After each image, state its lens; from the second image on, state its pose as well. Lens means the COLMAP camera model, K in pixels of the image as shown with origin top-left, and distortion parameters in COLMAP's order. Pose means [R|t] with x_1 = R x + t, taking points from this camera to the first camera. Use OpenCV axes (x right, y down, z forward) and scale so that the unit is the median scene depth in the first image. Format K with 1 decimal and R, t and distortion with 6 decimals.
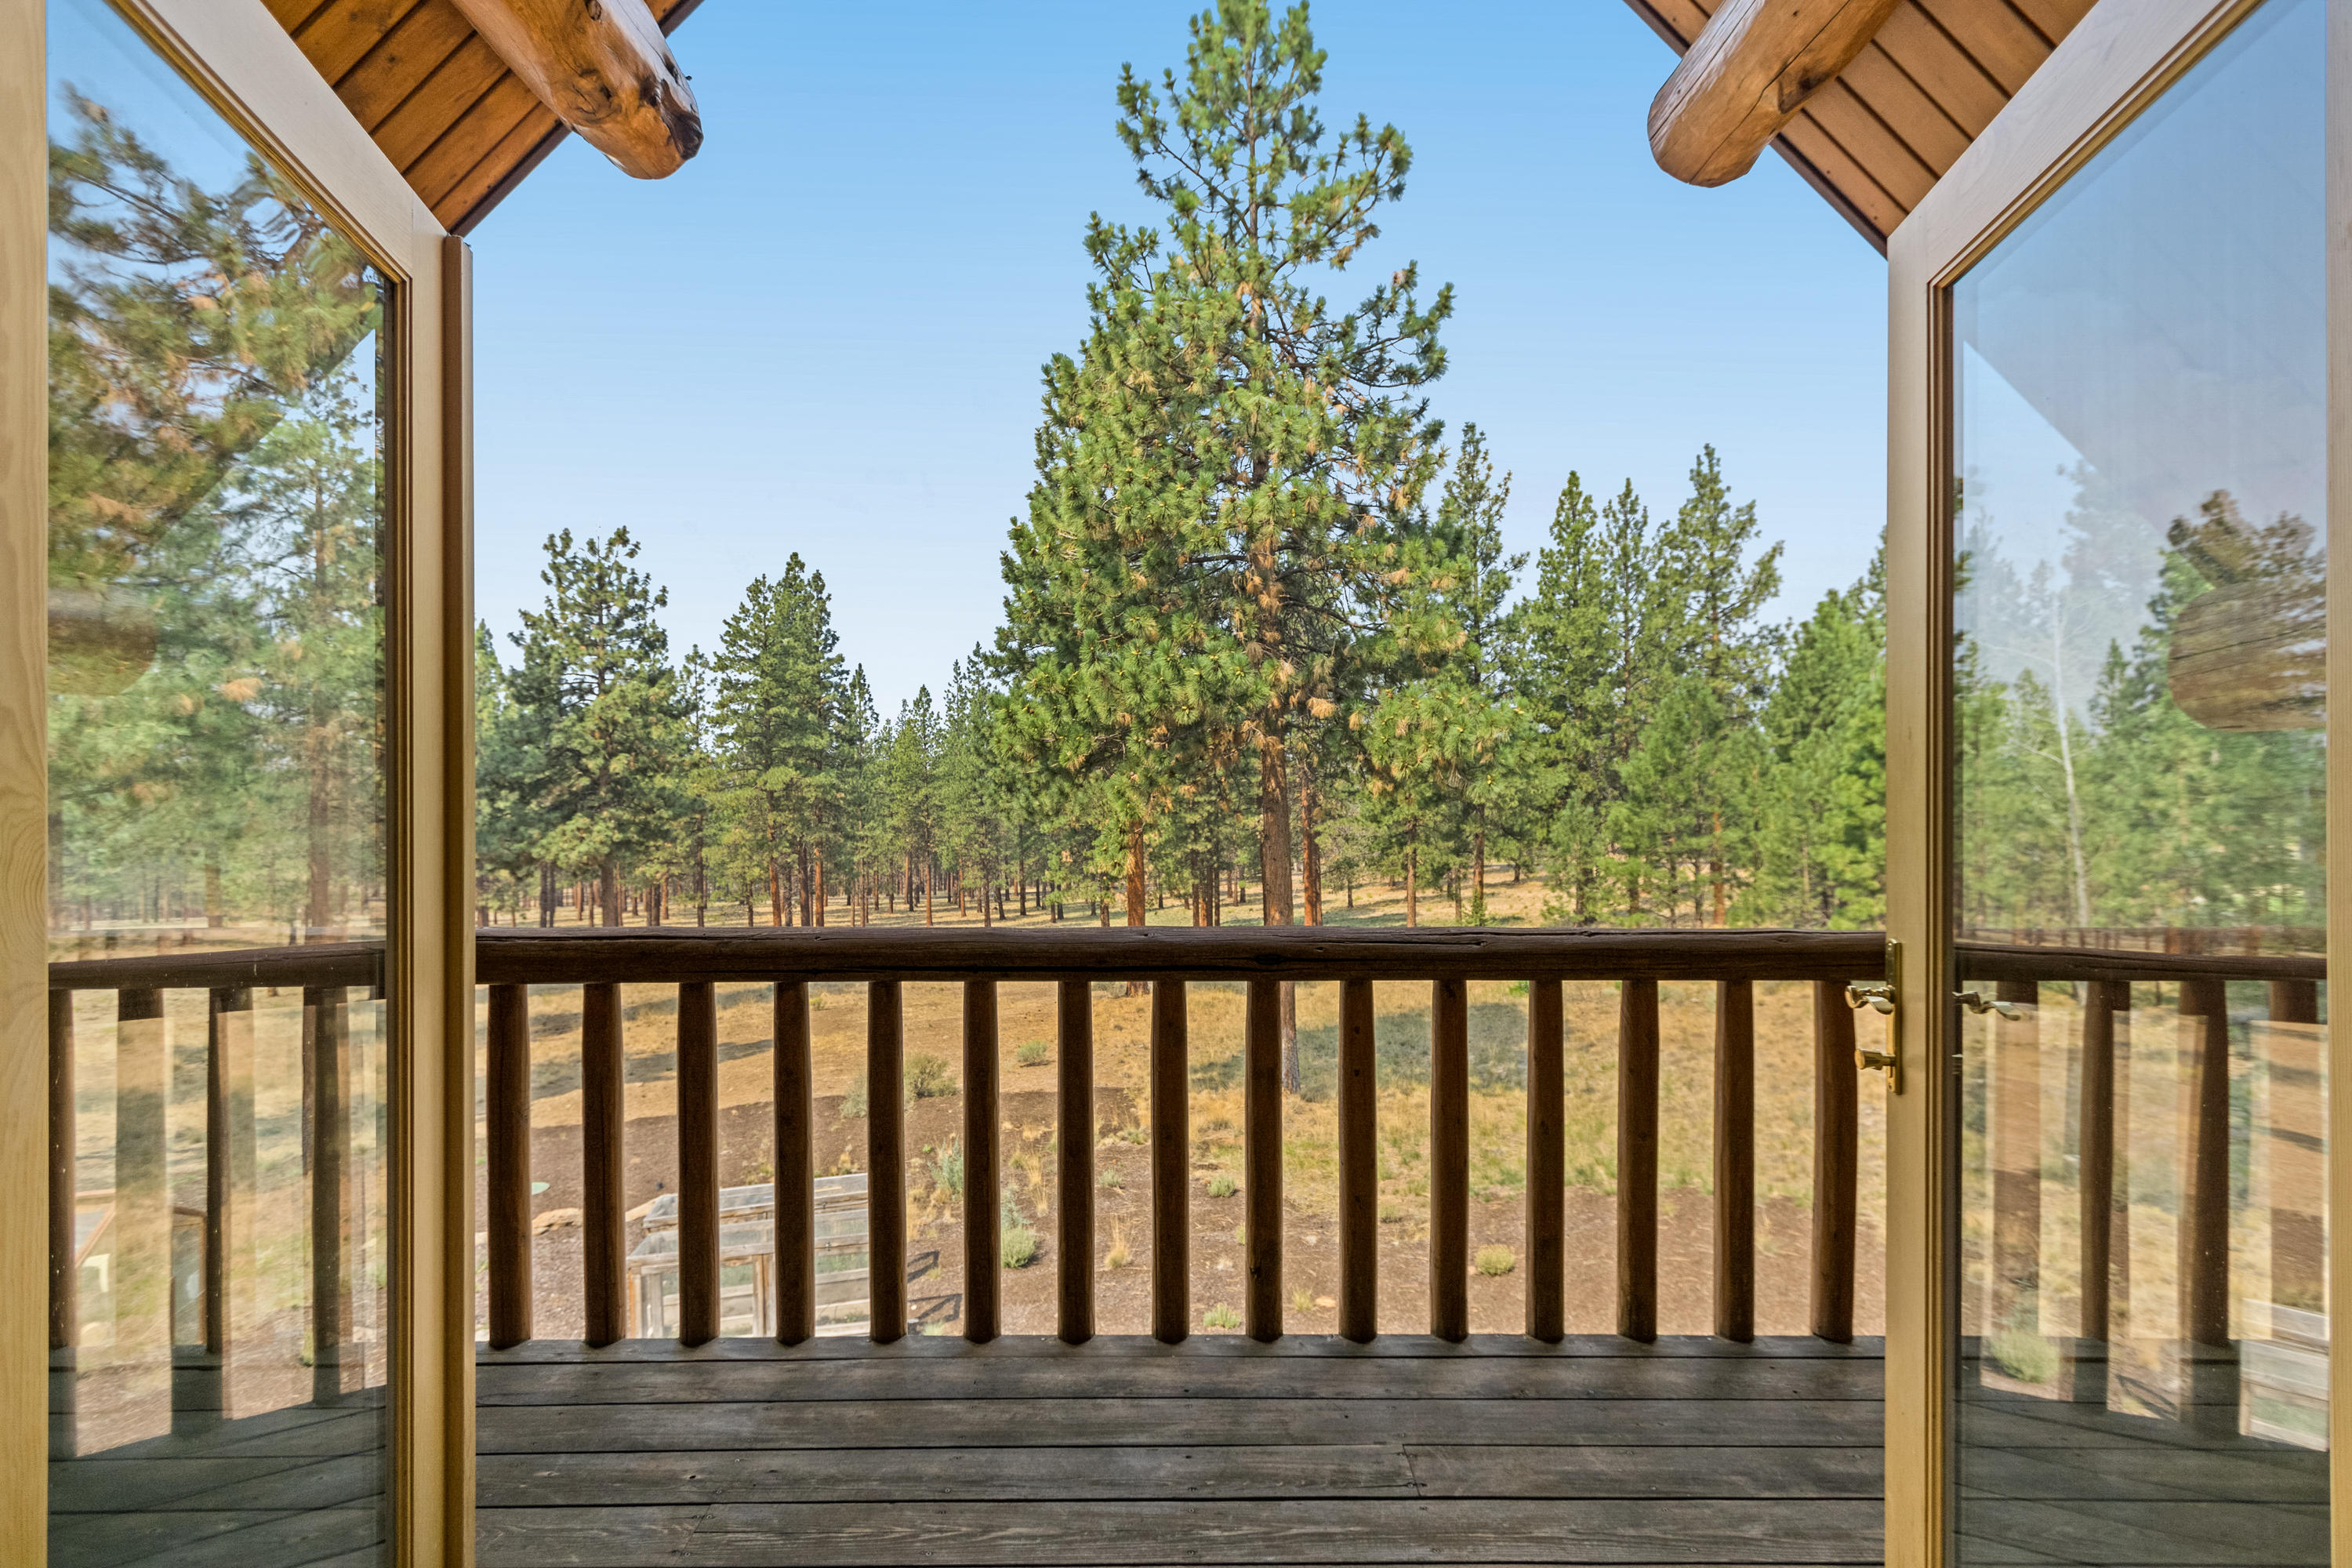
lens RADIAL K [[1073.0, 0, 1165.3], [0, 1073.0, 790.8], [0, 0, 1]] dist [0.001085, -0.000685]
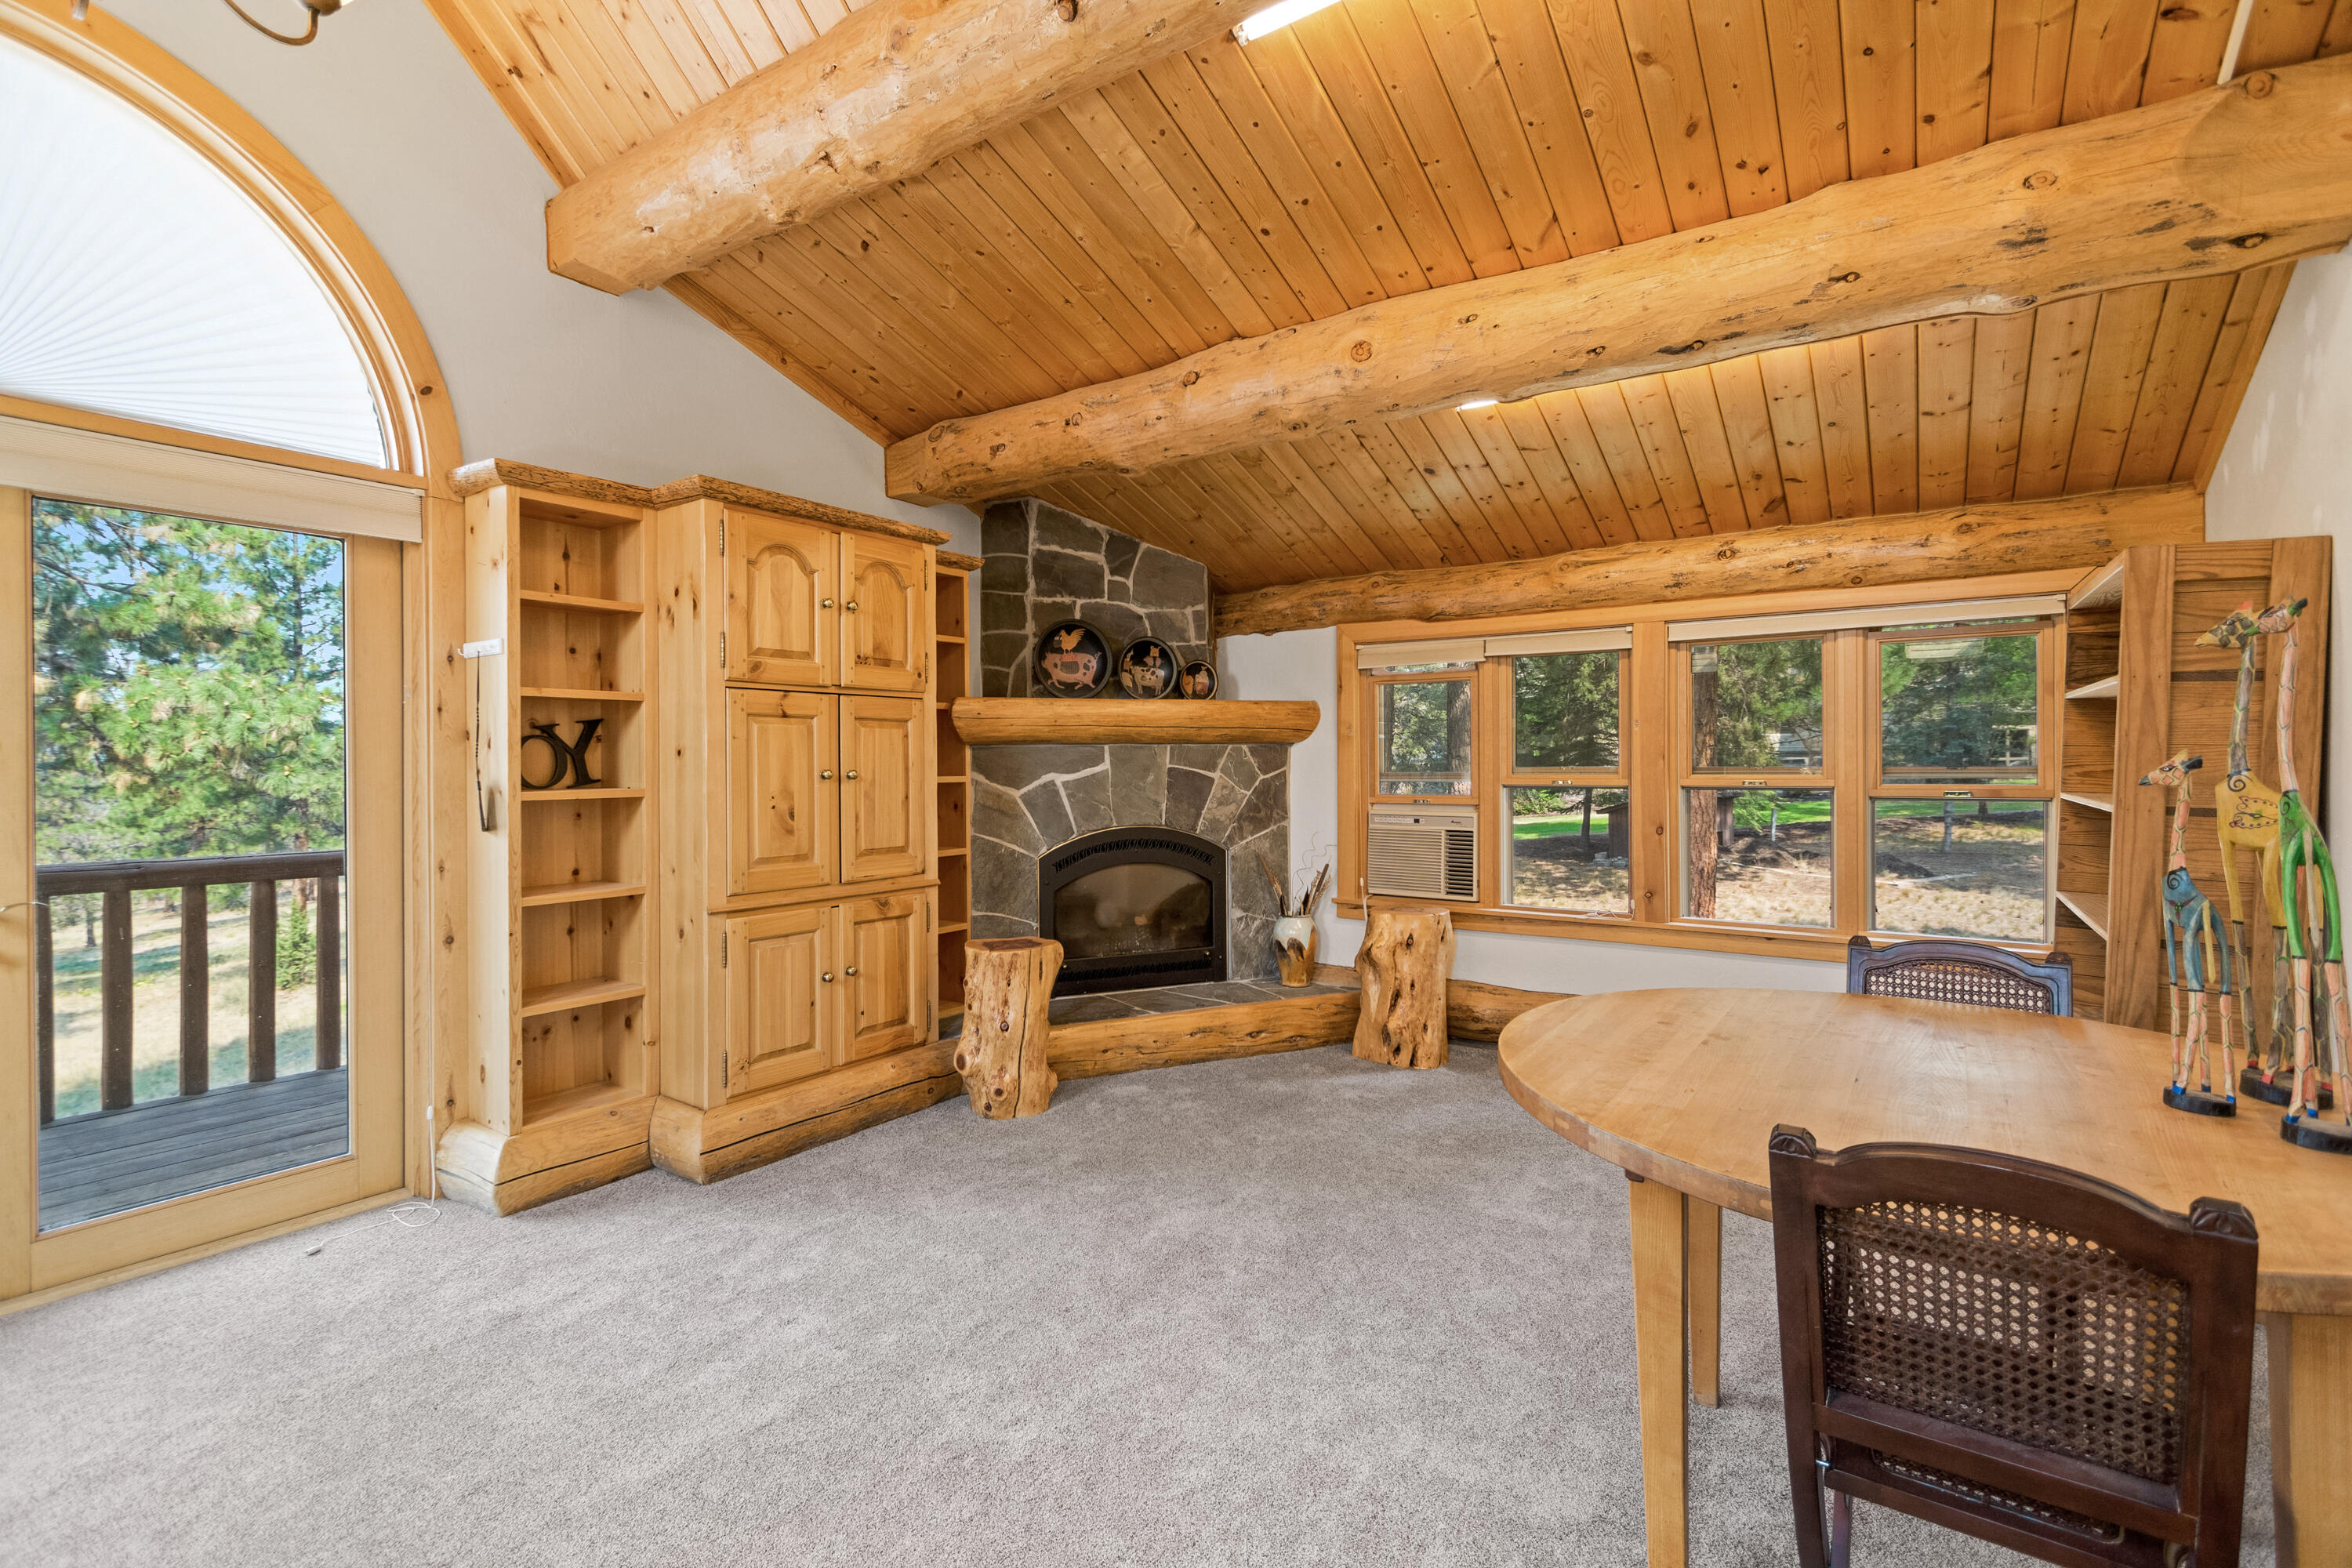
lens RADIAL K [[1091.8, 0, 1182.9], [0, 1091.8, 765.4], [0, 0, 1]] dist [0.013455, -0.004933]
pose [[0.581659, -0.000731, 0.813433, -0.020406], [0.012198, 0.999895, -0.007824, 0.001790], [-0.813341, 0.014473, 0.581607, -0.170476]]
